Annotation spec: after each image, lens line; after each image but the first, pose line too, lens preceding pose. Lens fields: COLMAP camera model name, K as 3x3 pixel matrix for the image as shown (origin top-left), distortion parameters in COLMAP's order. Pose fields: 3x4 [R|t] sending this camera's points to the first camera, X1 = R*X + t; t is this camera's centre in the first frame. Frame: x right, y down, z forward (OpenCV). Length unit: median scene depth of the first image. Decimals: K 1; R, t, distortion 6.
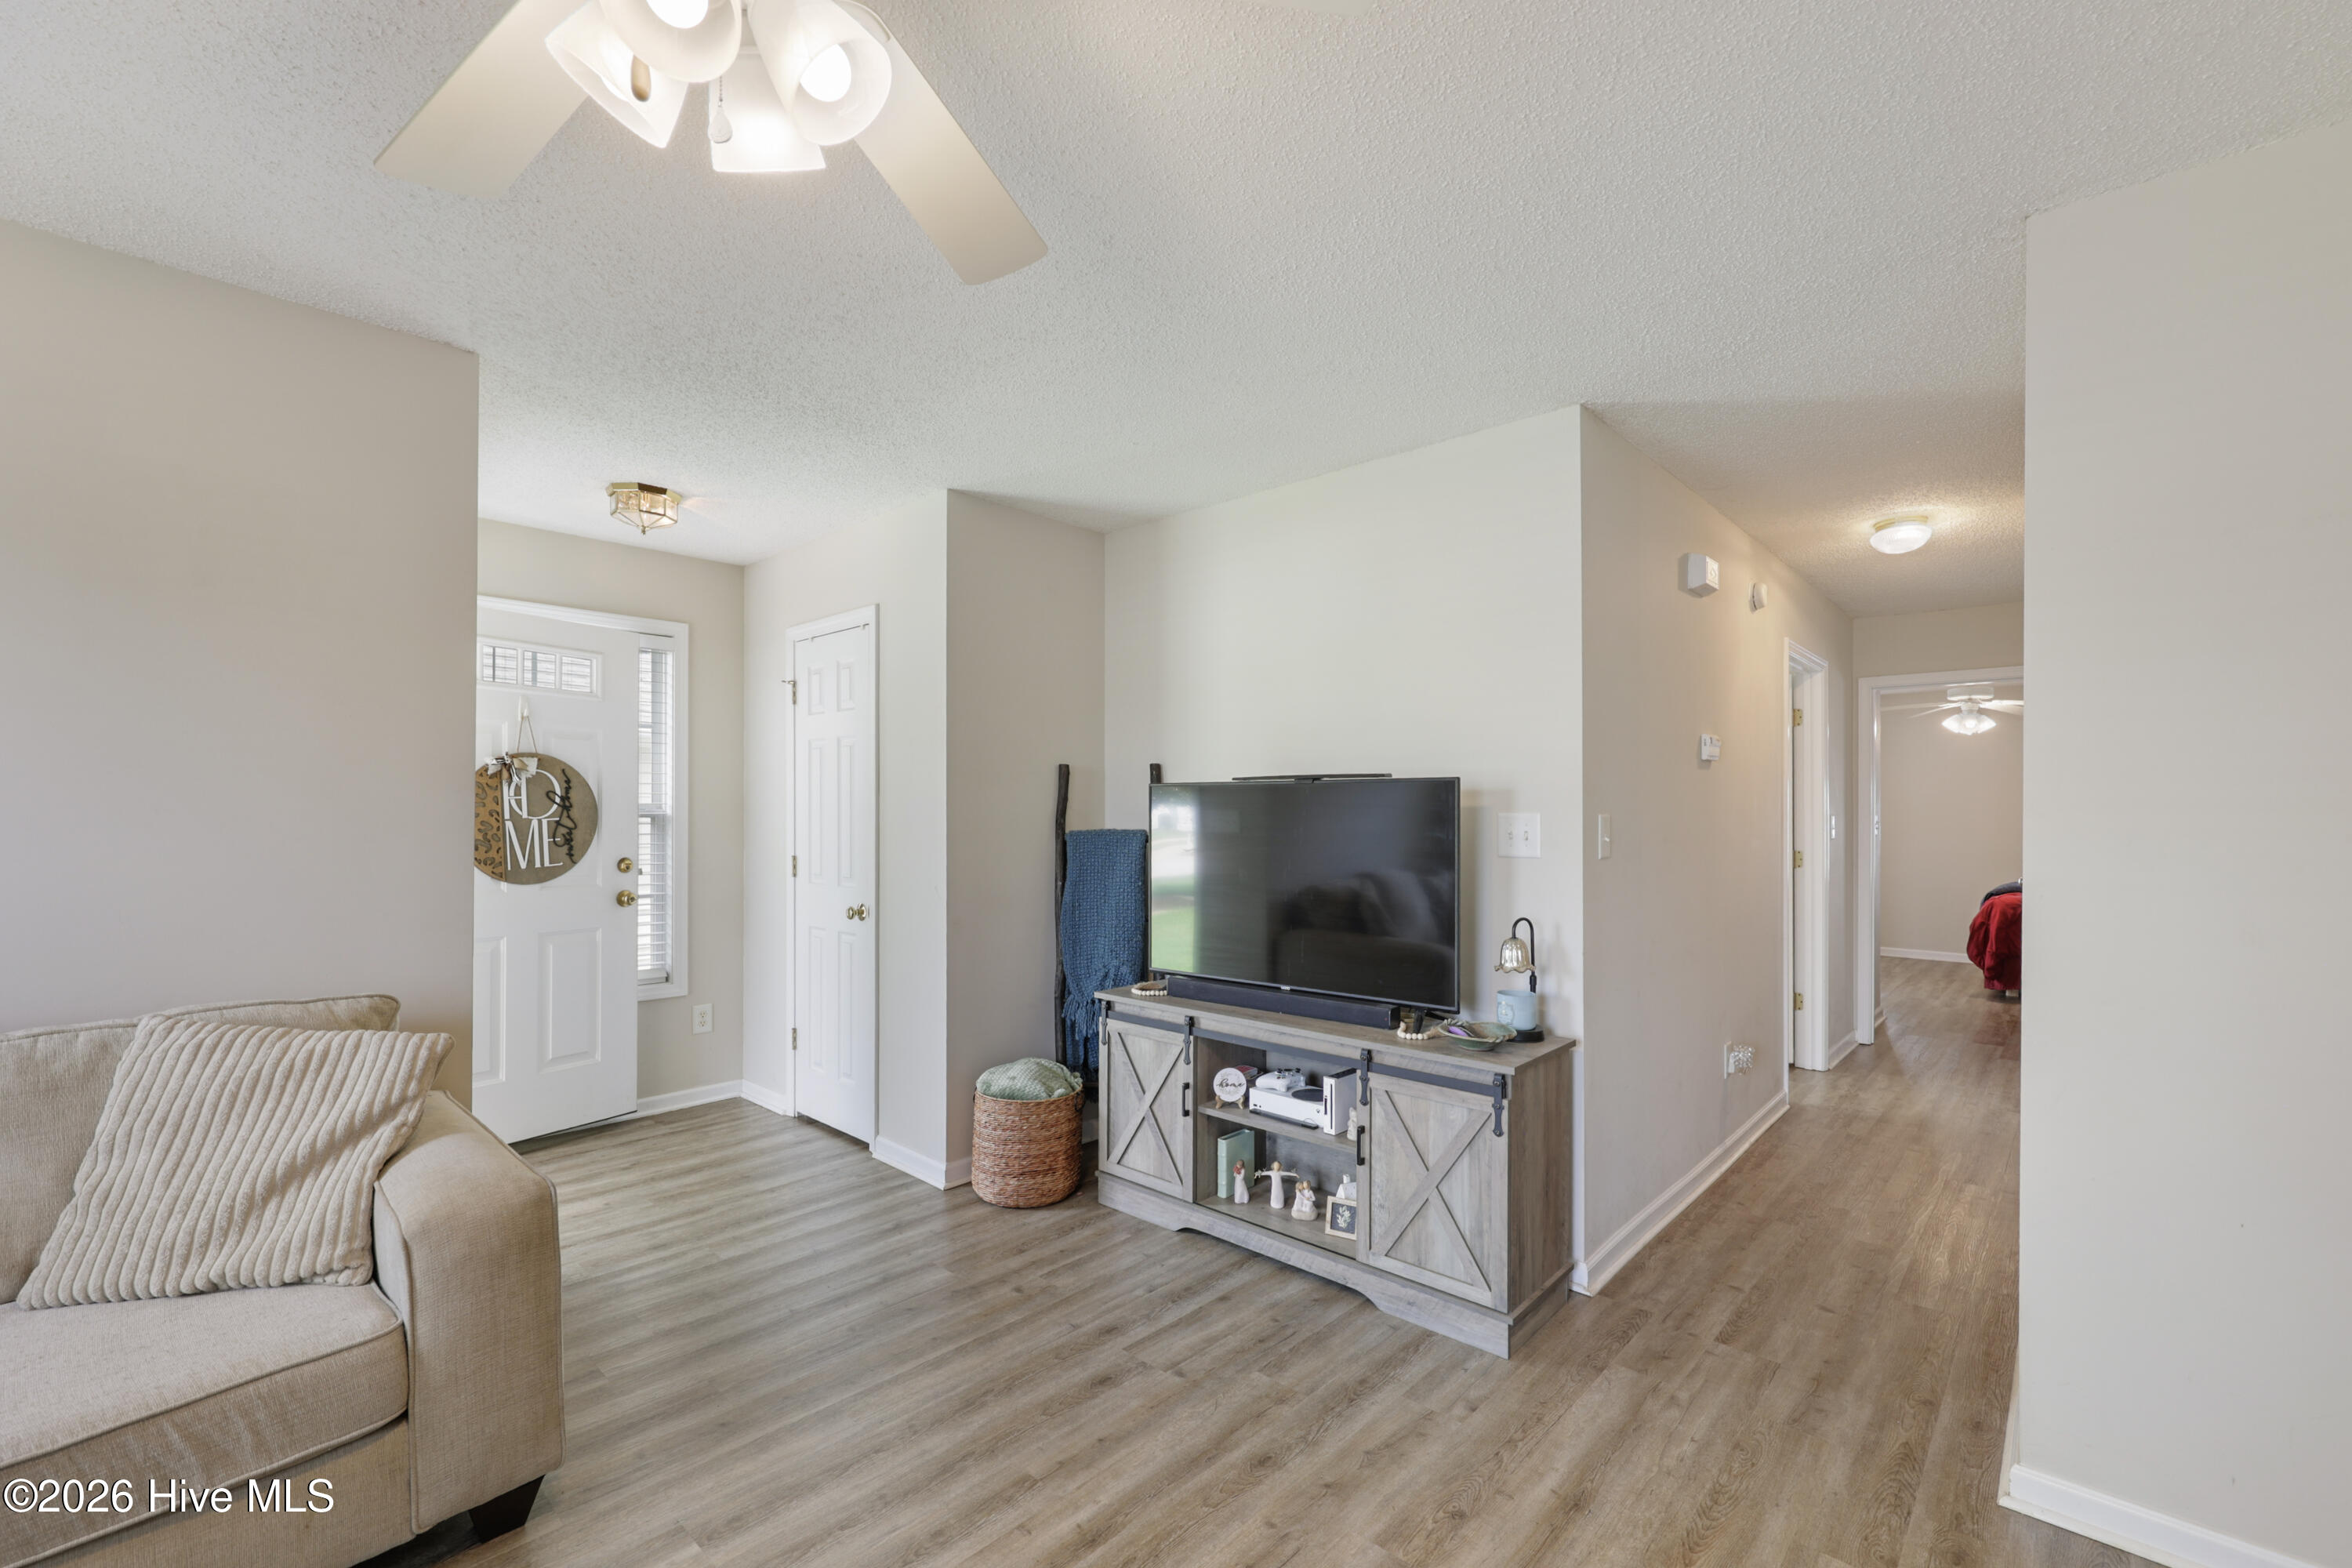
lens RADIAL K [[982.3, 0, 1212.1], [0, 982.3, 814.2], [0, 0, 1]] dist [-0.002860, -0.000180]
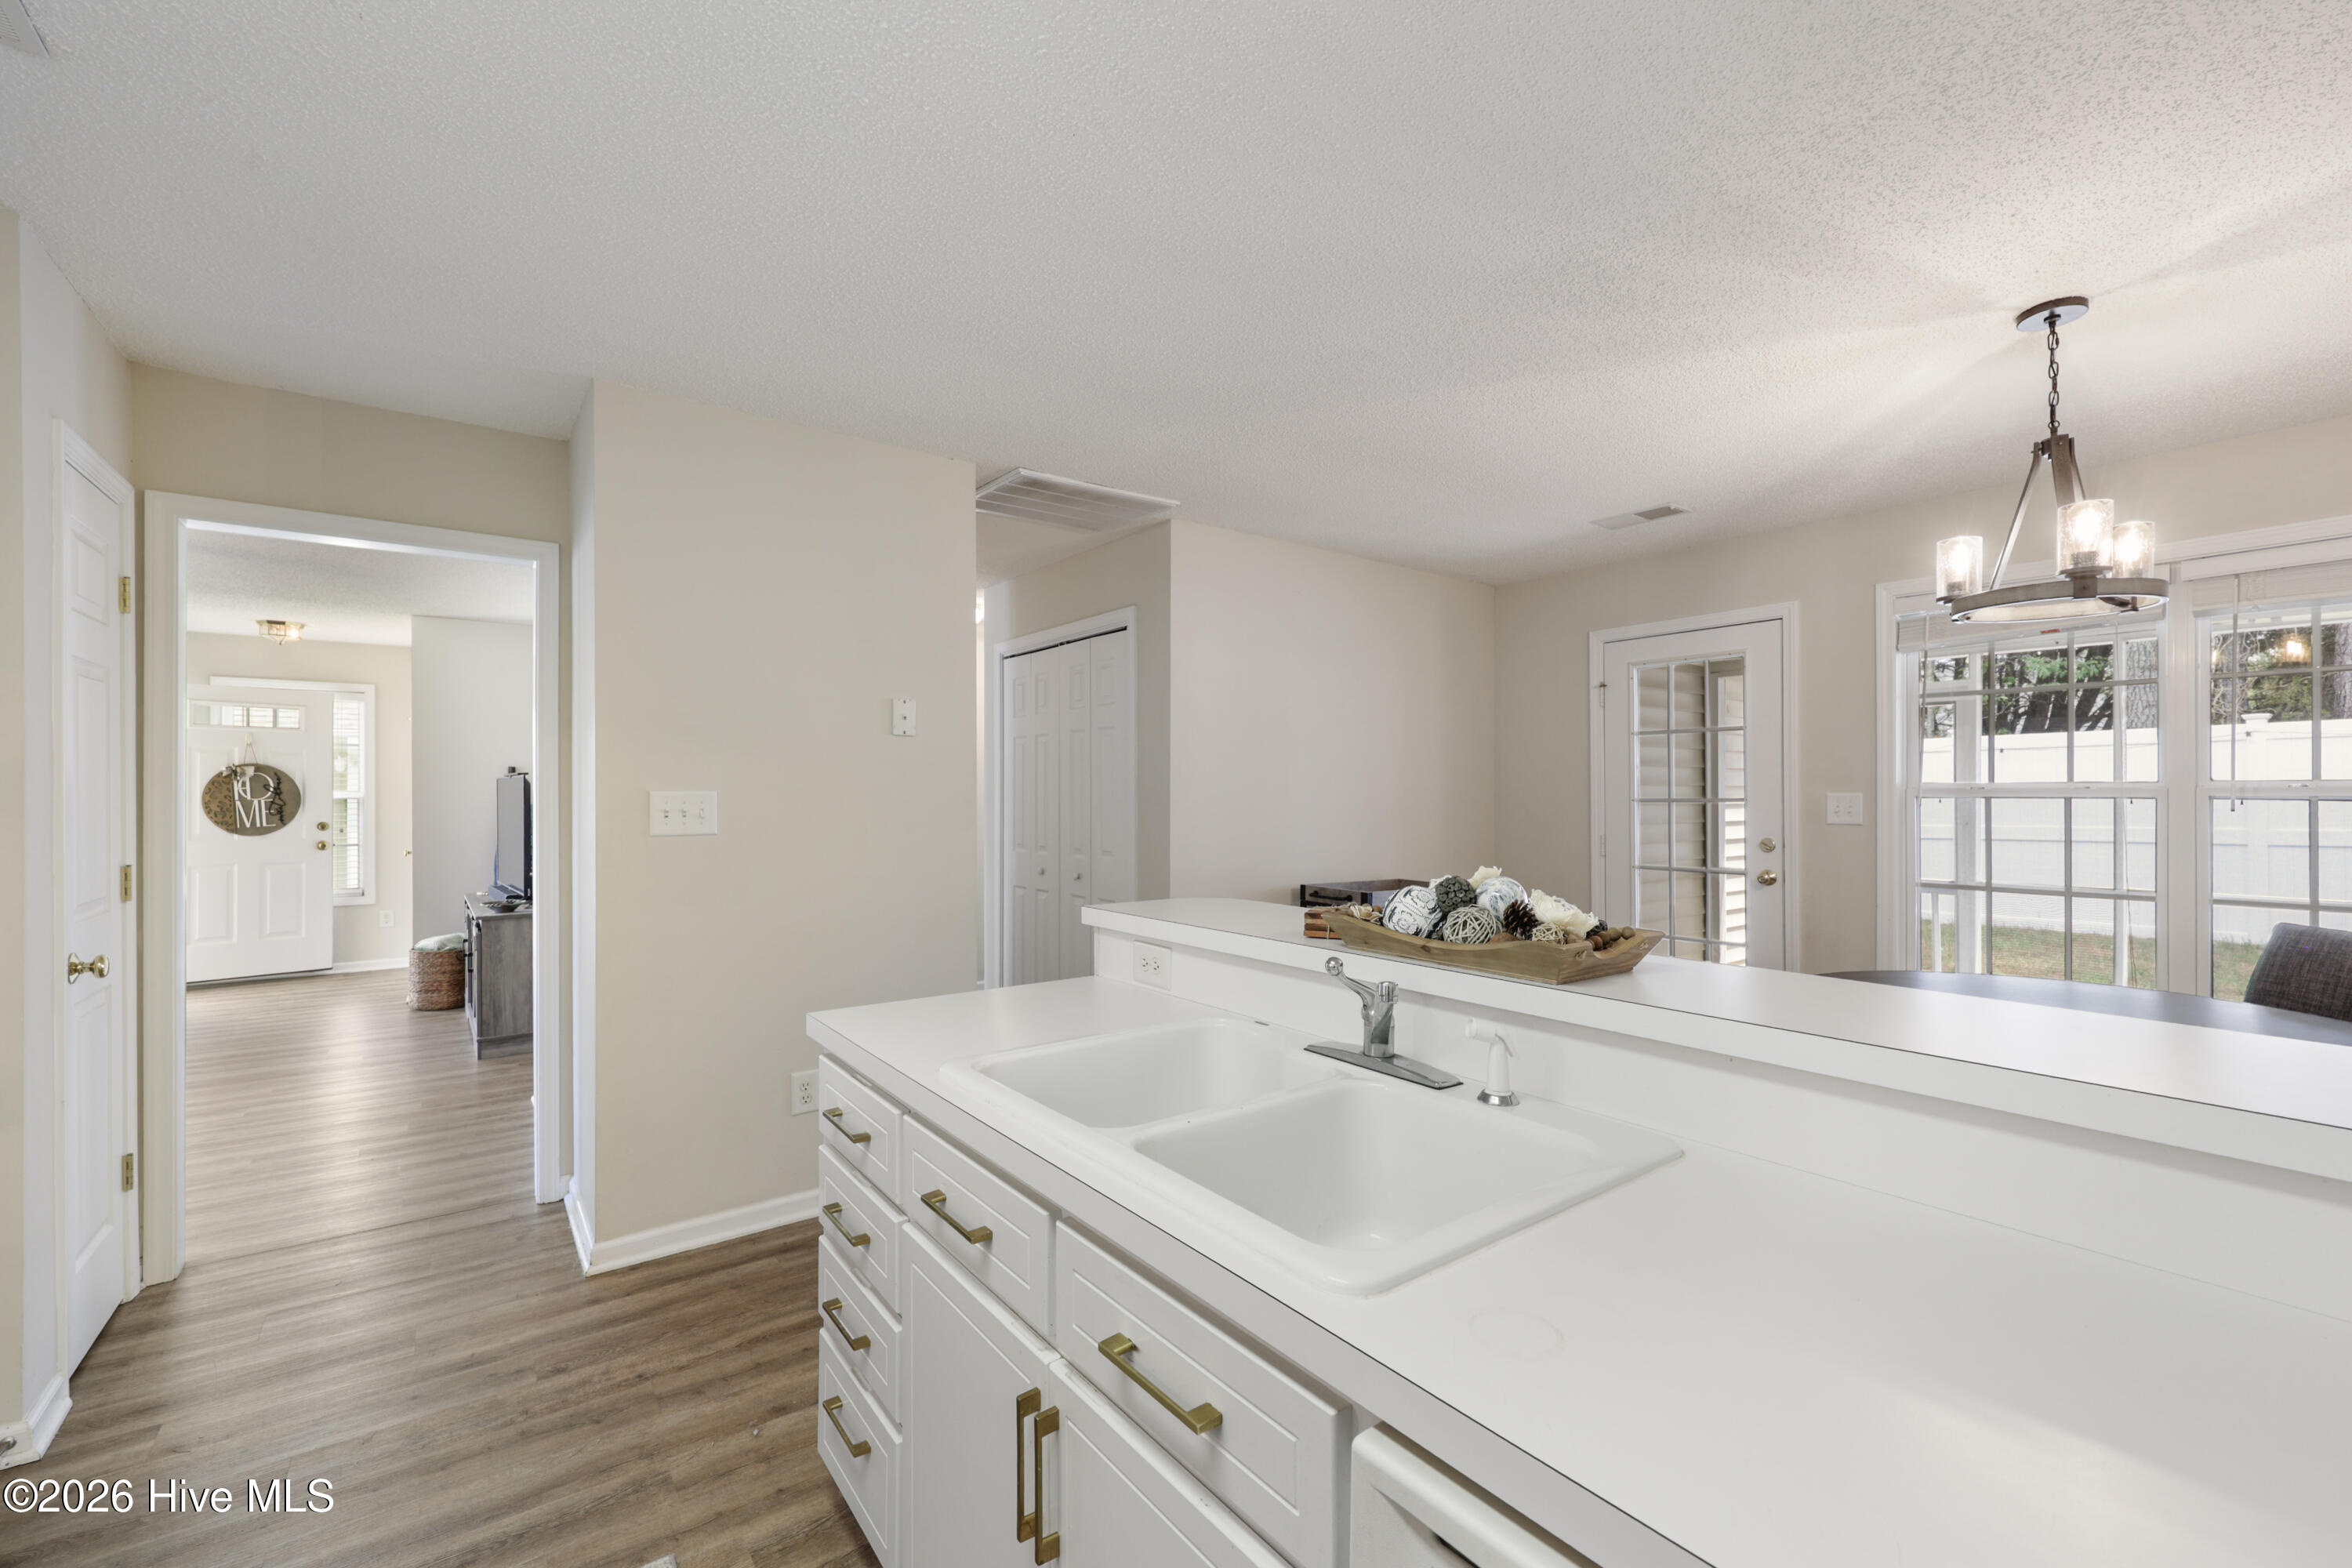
lens RADIAL K [[982.3, 0, 1178.7], [0, 982.3, 796.7], [0, 0, 1]] dist [-0.002860, -0.000180]
pose [[0.980469, -0.008139, -0.196504, 1.352546], [0.008365, 0.999965, 0.000320, 0.012522], [0.196494, -0.001957, 0.980503, -0.449346]]
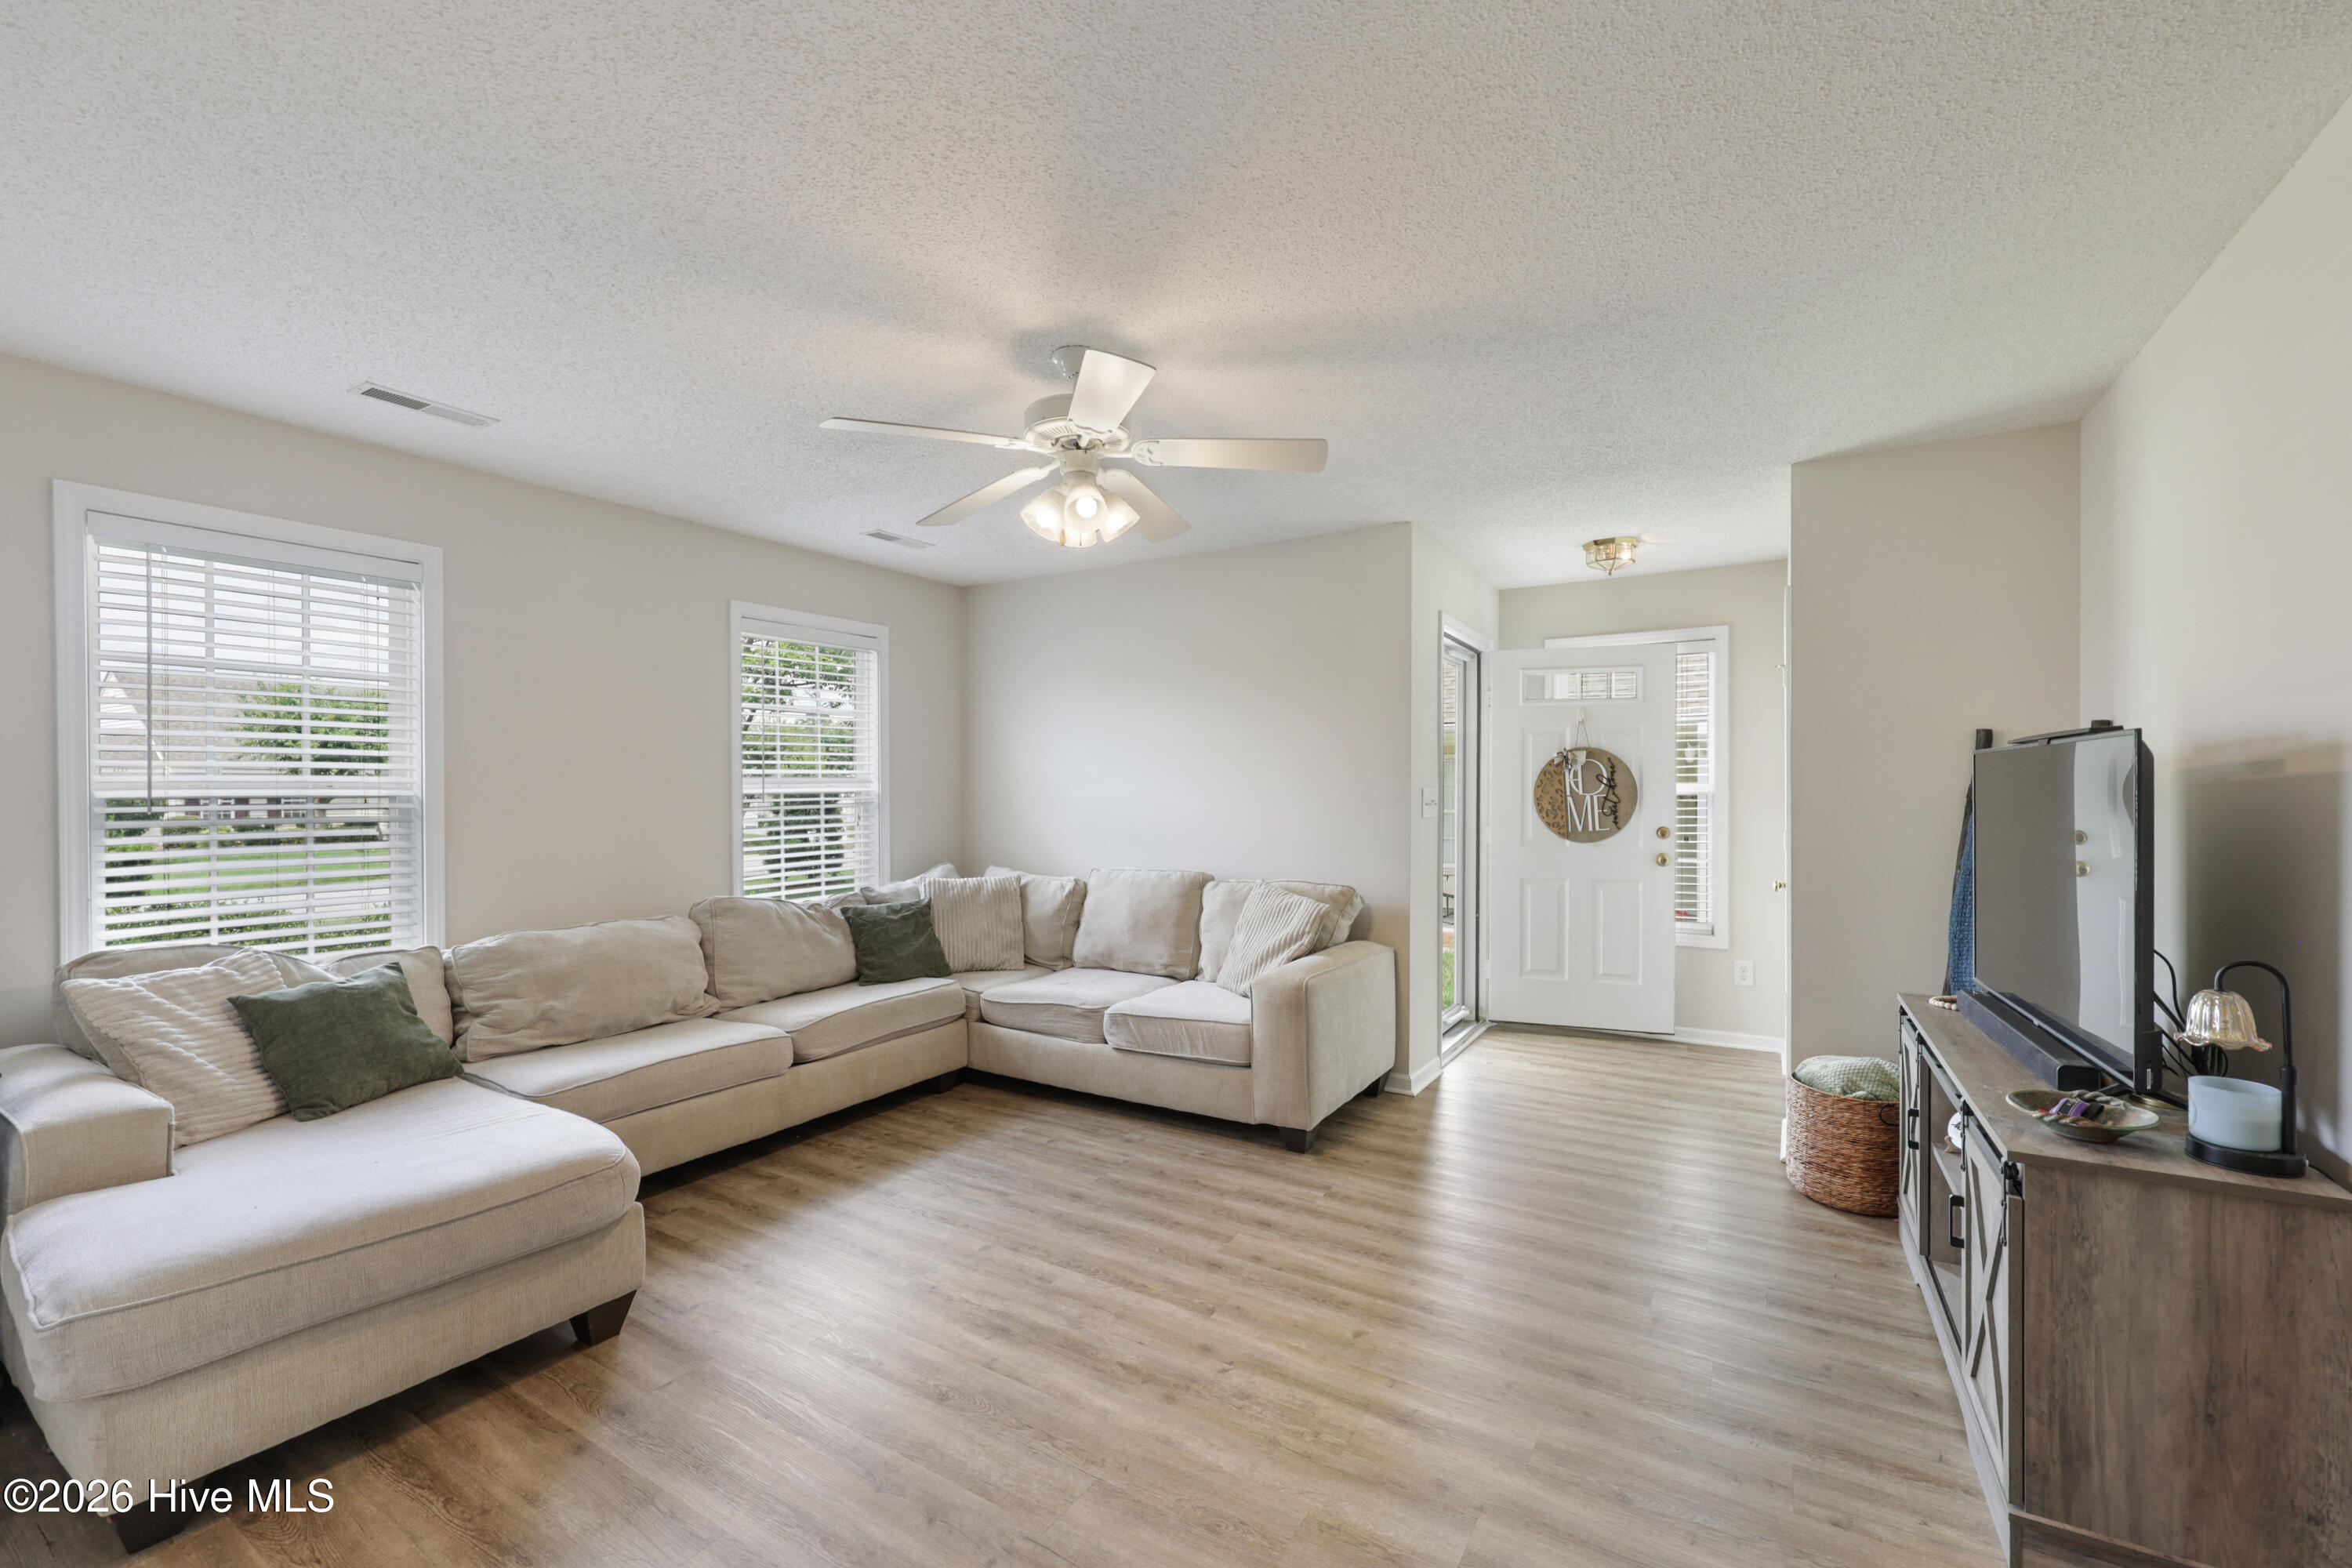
lens RADIAL K [[982.3, 0, 1177.8], [0, 982.3, 784.9], [0, 0, 1]] dist [-0.002860, -0.000180]
pose [[0.181717, -0.009699, -0.983303, 0.558268], [0.000331, 0.999952, -0.009802, 0.003790], [0.983351, 0.001456, 0.181711, 0.186074]]
